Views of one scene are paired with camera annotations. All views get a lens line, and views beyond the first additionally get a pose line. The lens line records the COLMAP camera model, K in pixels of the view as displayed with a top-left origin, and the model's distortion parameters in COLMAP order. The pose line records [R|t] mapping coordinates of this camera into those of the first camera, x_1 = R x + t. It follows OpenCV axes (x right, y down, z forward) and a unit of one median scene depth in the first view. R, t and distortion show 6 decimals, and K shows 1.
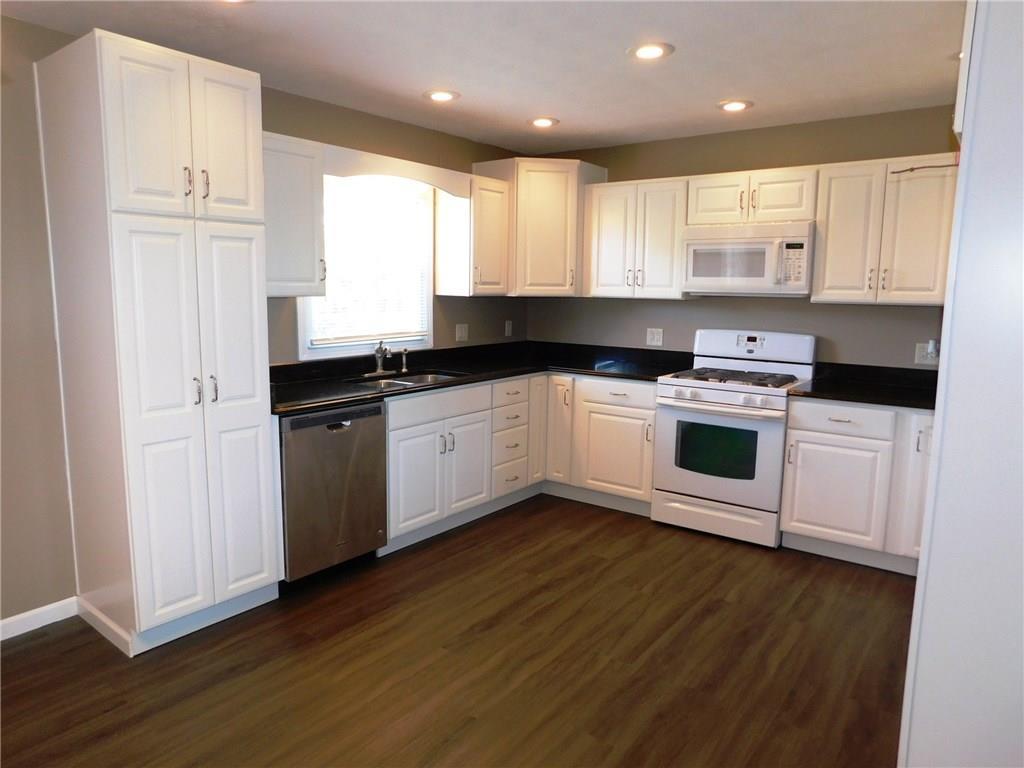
lens RADIAL K [[675.6, 0, 514.6], [0, 675.6, 383.4], [0, 0, 1]] dist [-0.076179, 0.061388]
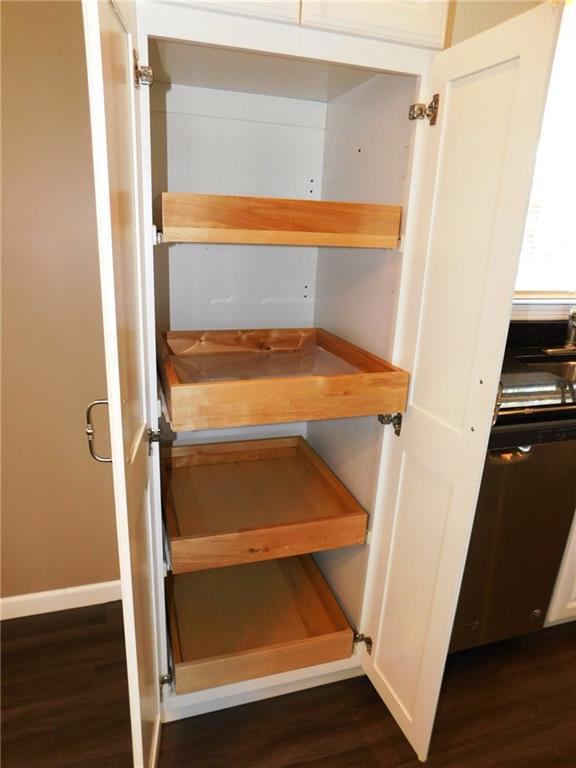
lens RADIAL K [[506.7, 0, 288.0], [0, 506.7, 384.0], [0, 0, 1]] dist [-0.076179, 0.061388]
pose [[0.816977, 0.193395, -0.543274, -0.156632], [-0.115302, 0.977847, 0.174703, -0.037264], [0.565025, -0.080088, 0.821177, 0.437377]]
